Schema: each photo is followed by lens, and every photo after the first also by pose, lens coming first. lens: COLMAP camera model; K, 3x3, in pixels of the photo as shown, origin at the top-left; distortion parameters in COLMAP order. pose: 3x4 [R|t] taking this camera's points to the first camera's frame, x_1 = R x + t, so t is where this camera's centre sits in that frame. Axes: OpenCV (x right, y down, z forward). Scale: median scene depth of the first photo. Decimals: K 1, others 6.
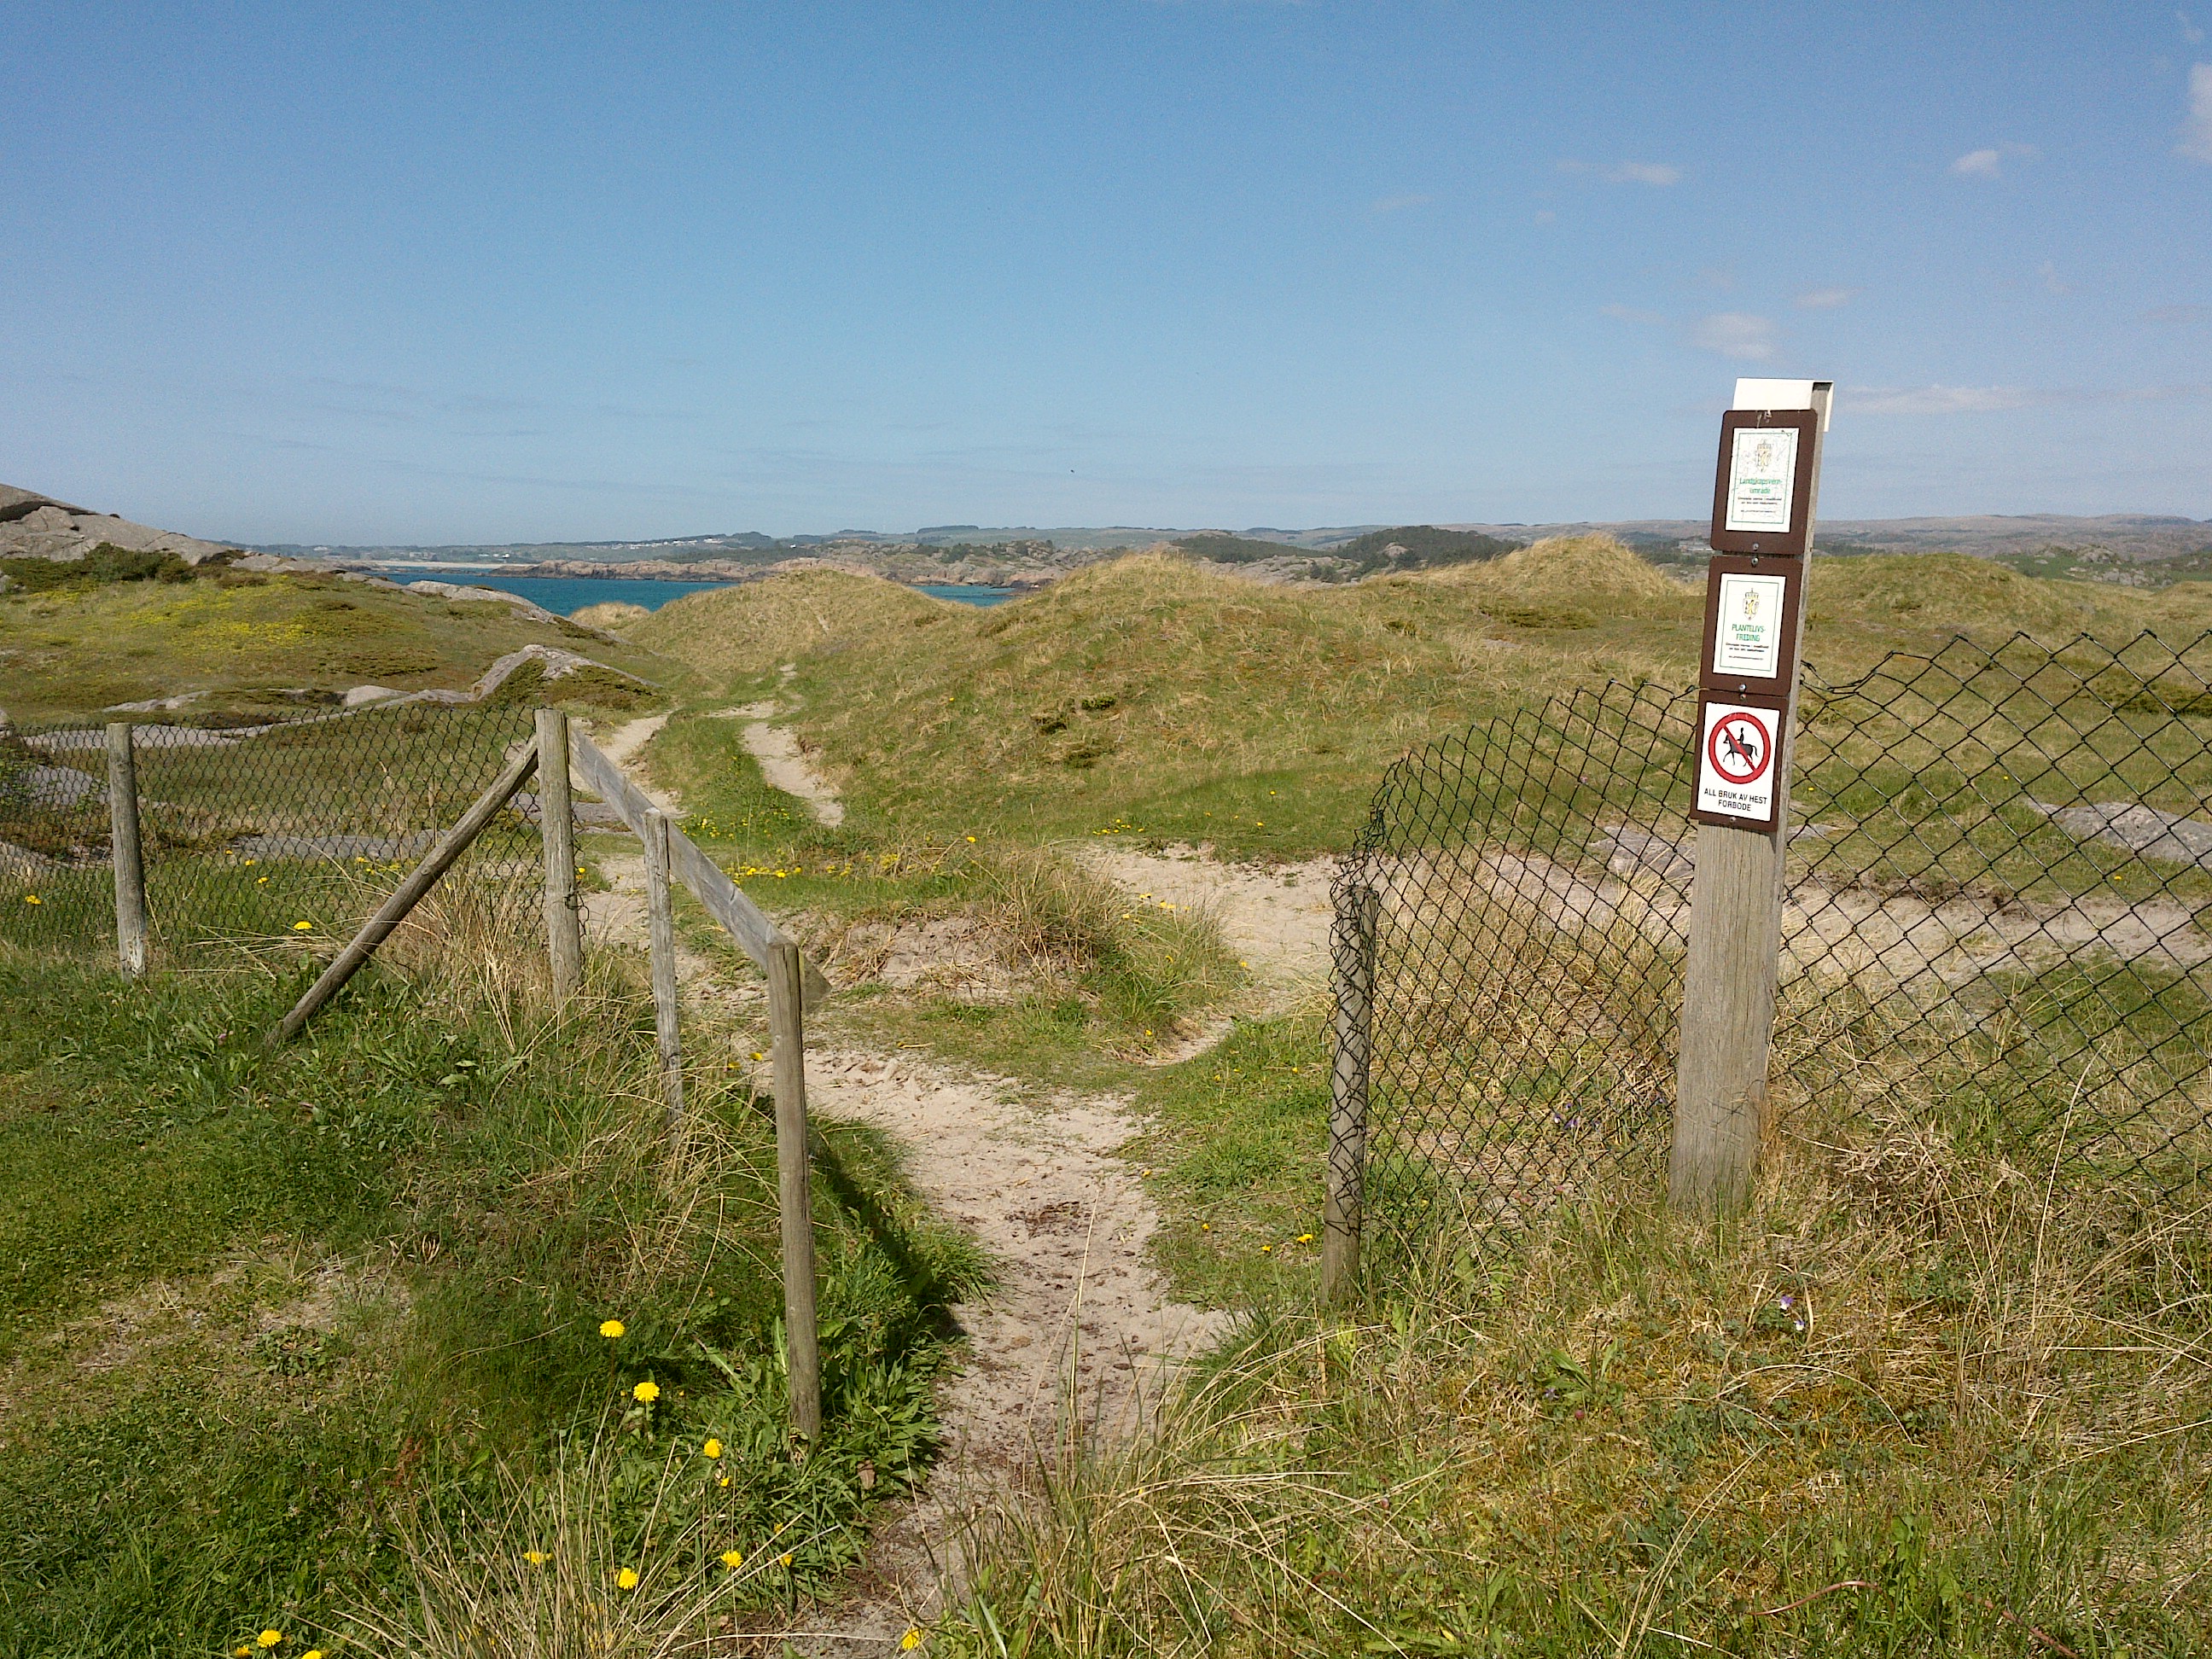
lens RADIAL K [[1965.7, 0, 1116.7], [0, 1965.7, 823.5], [0, 0, 1]] dist [0.056318, -0.050950]
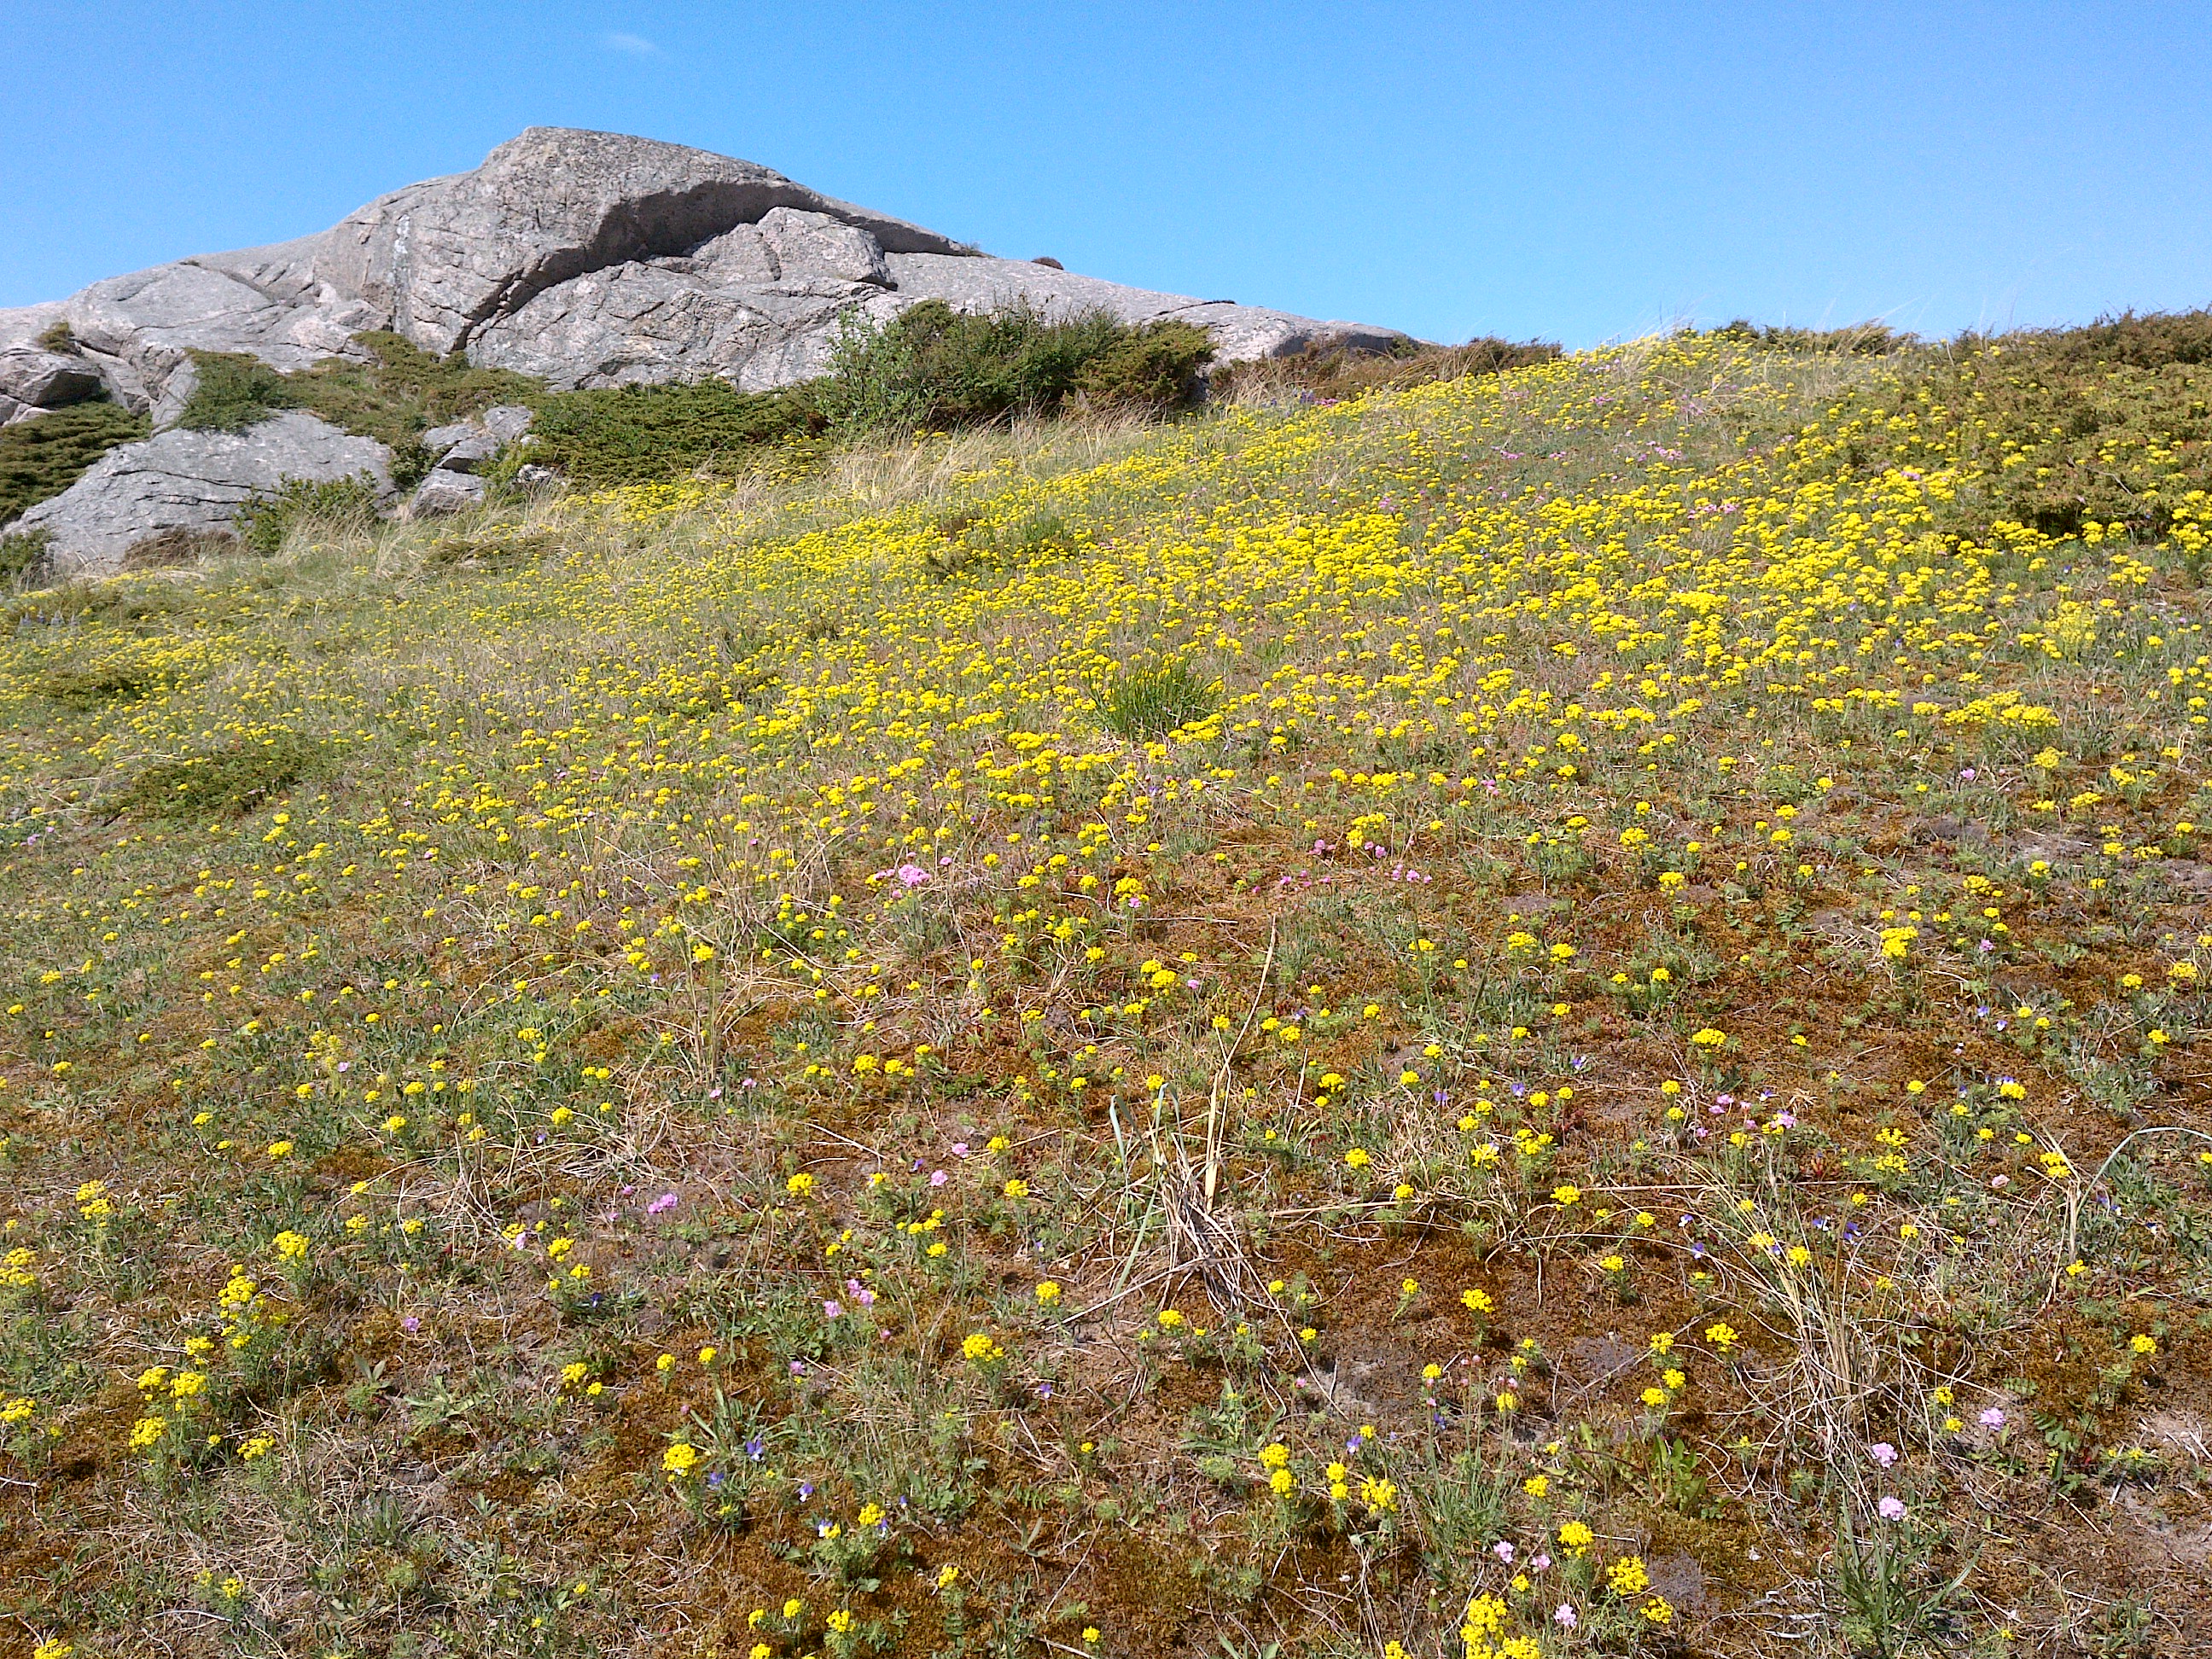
lens RADIAL K [[1965.7, 0, 1107.0], [0, 1965.7, 830.4], [0, 0, 1]] dist [0.056318, -0.050950]
pose [[0.817794, 0.031615, -0.574642, -0.355798], [-0.067425, 0.996877, -0.041110, -0.071124], [0.571547, 0.072364, 0.817372, 0.825217]]
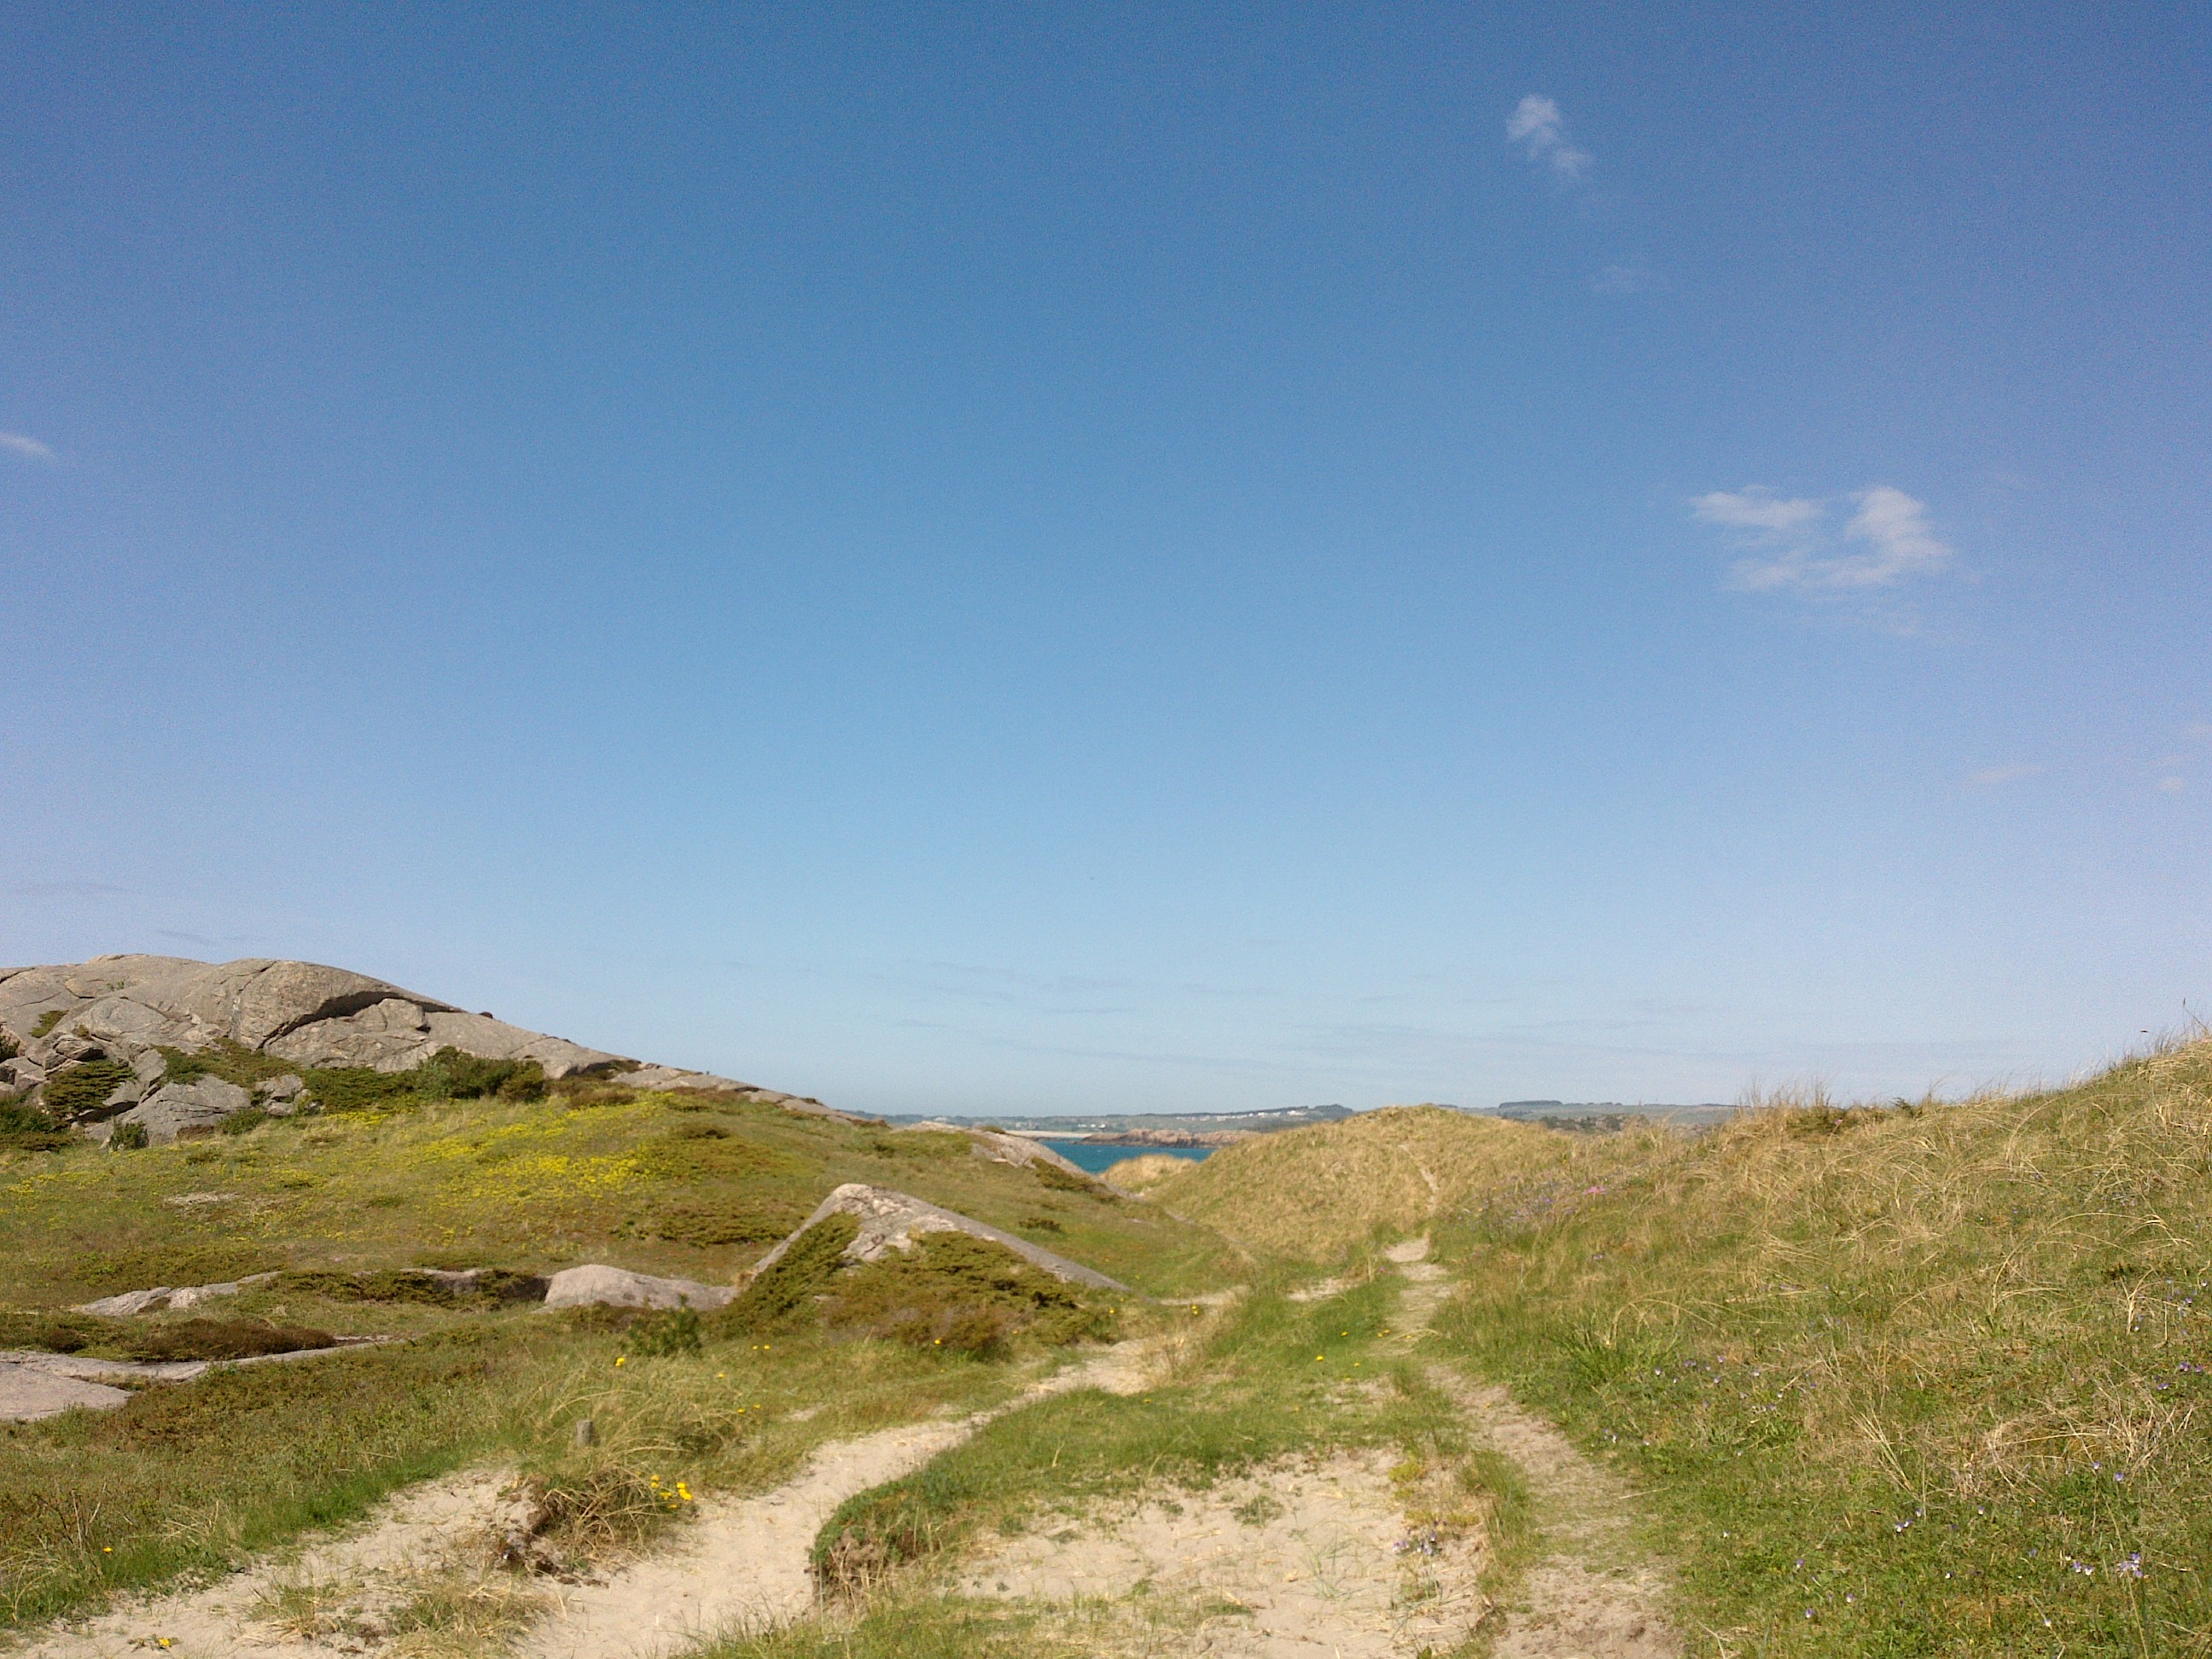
lens RADIAL K [[1965.7, 0, 1219.2], [0, 1965.7, 847.3], [0, 0, 1]] dist [0.056318, -0.050950]
pose [[0.971511, -0.020116, -0.236140, -0.067110], [-0.045470, 0.962059, -0.269025, -0.030404], [0.232593, 0.272098, 0.933736, 0.374978]]
